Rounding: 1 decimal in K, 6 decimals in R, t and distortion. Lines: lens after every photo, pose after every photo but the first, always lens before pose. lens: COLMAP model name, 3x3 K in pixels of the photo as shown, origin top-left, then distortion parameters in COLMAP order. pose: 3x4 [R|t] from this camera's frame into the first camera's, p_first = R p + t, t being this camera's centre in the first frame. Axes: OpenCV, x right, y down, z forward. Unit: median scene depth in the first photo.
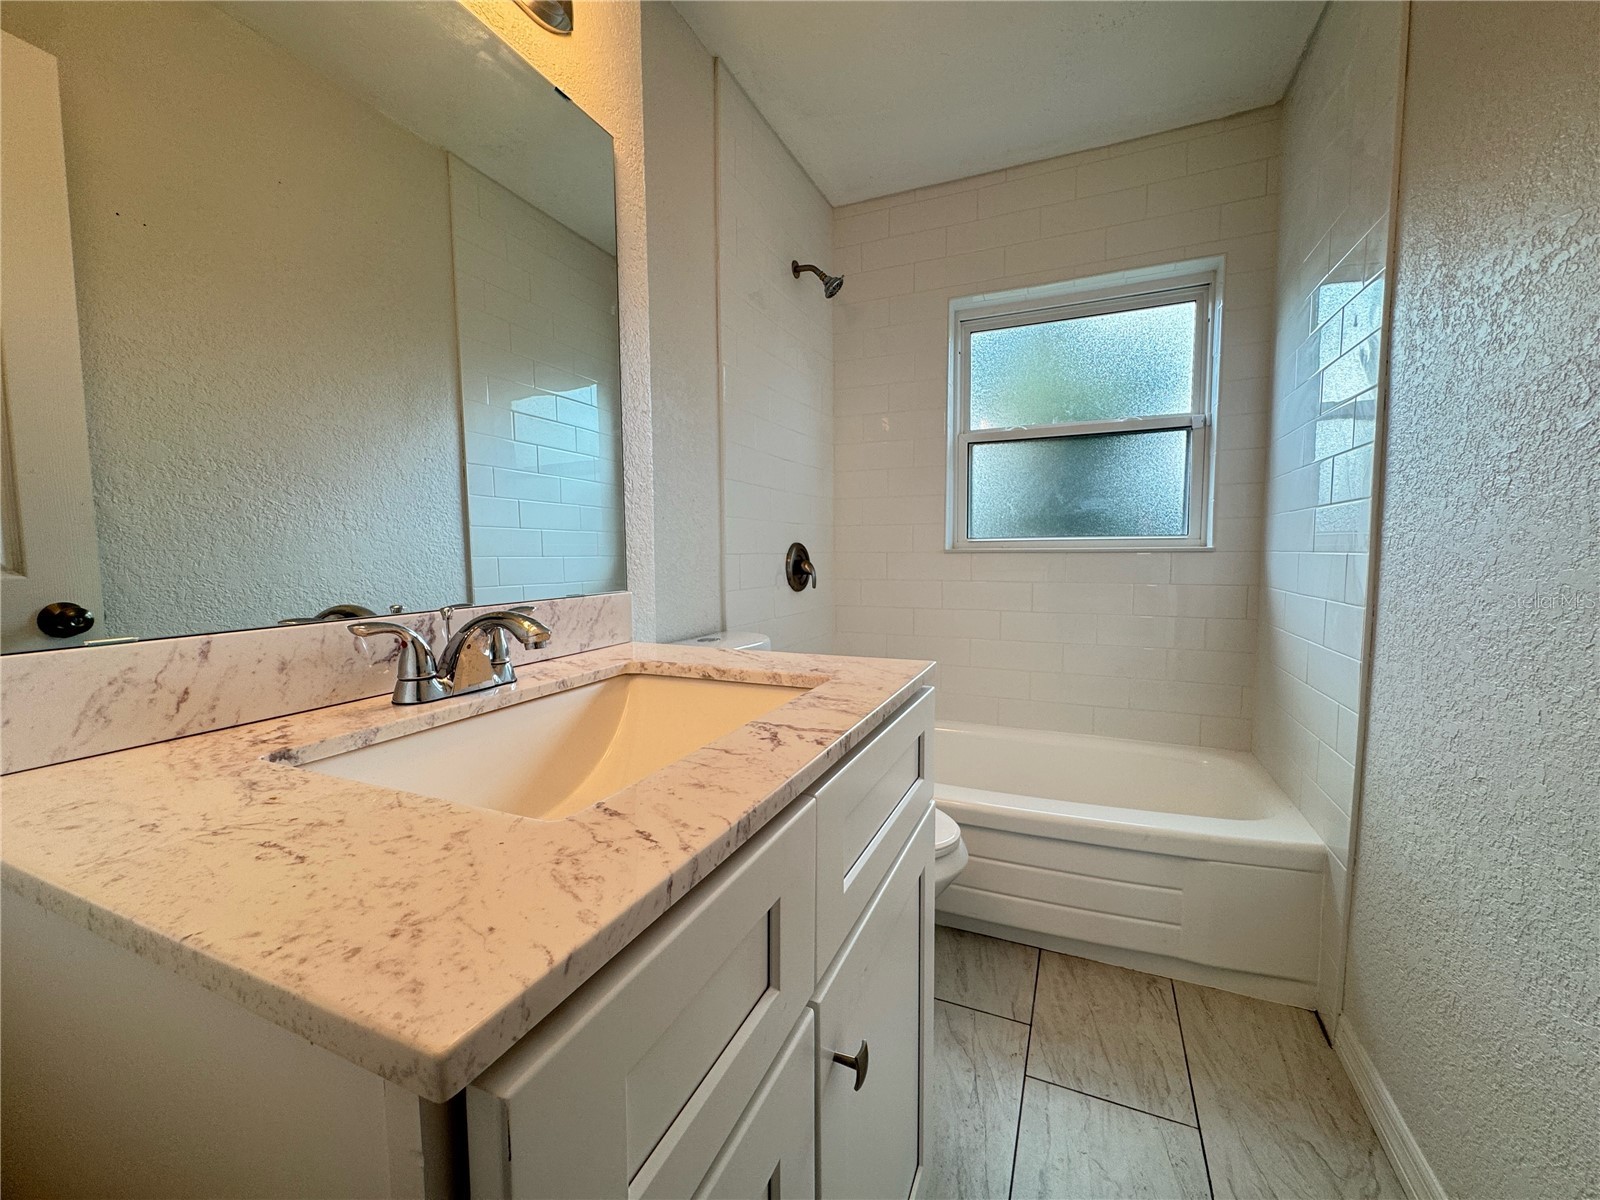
lens RADIAL K [[635.9, 0, 800.6], [0, 635.9, 600.8], [0, 0, 1]] dist [0.000899, -0.000055]
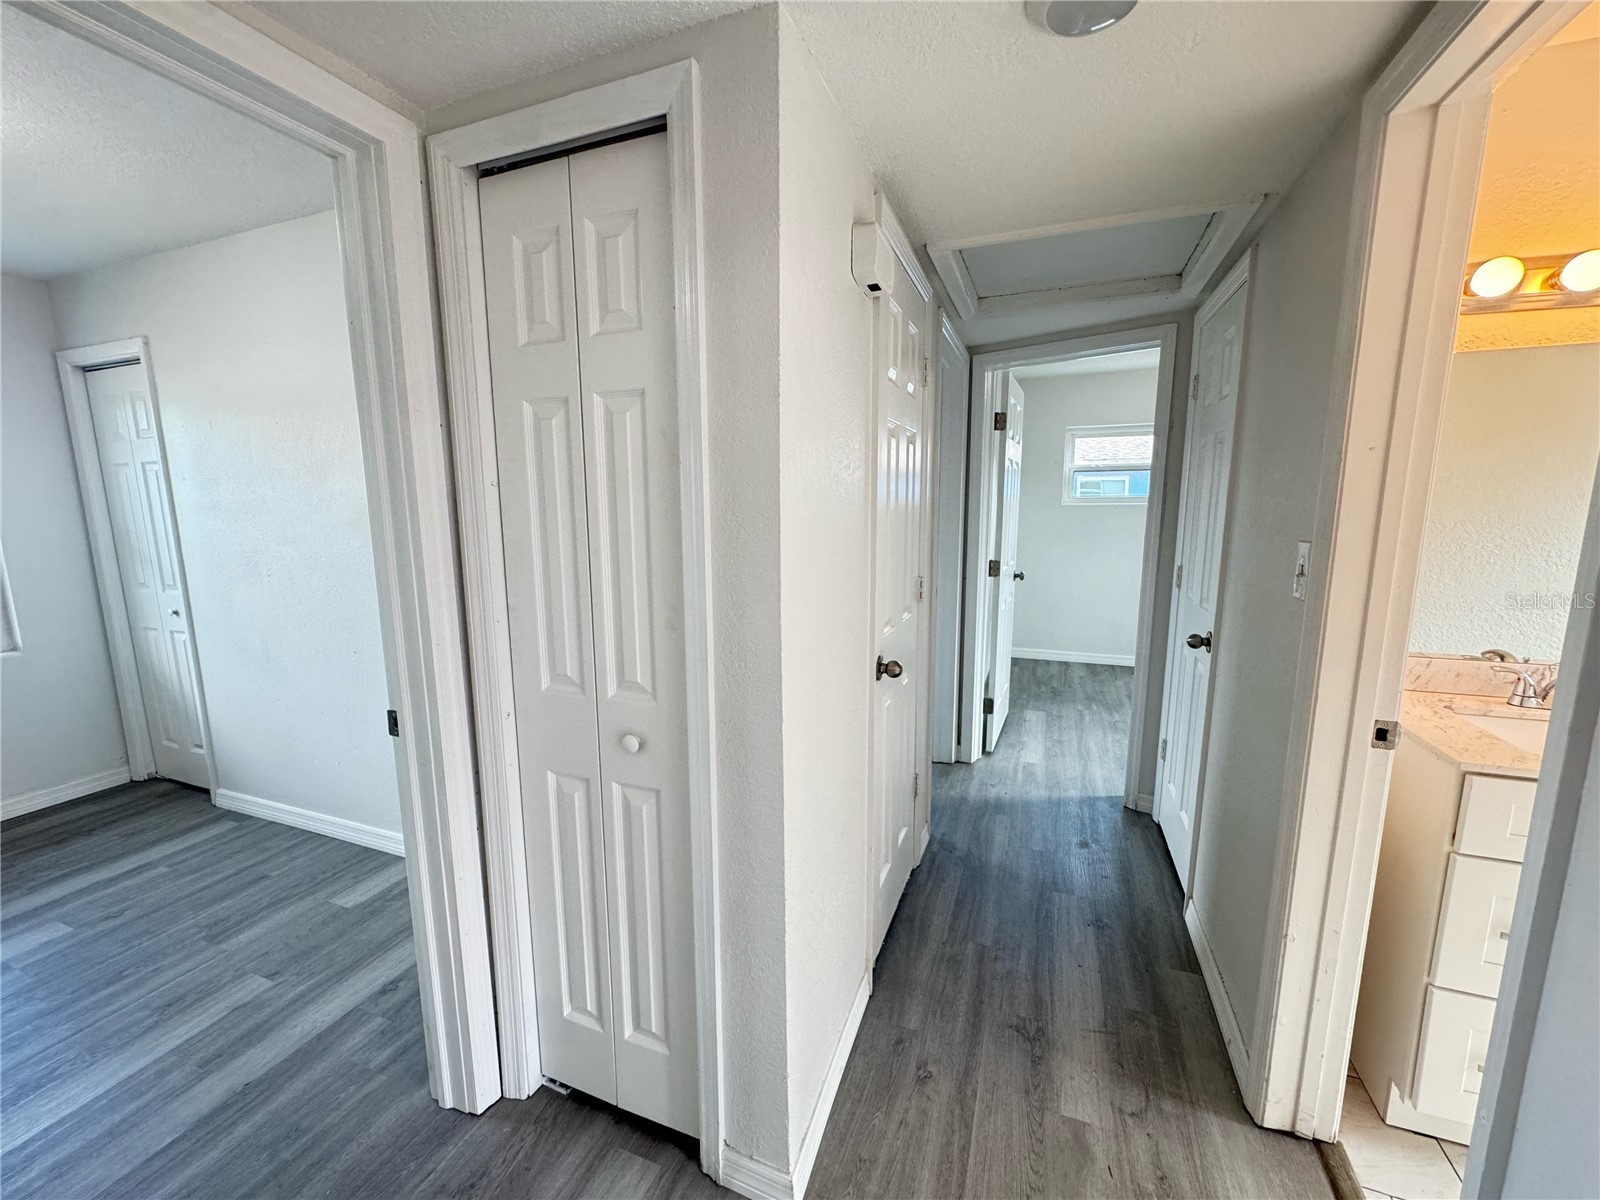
lens RADIAL K [[635.9, 0, 799.0], [0, 635.9, 601.2], [0, 0, 1]] dist [0.000899, -0.000055]
pose [[0.047837, 0.165480, -0.985052, 1.411704], [-0.073557, 0.984087, 0.161746, -0.375978], [0.996143, 0.064720, 0.059247, -1.668432]]
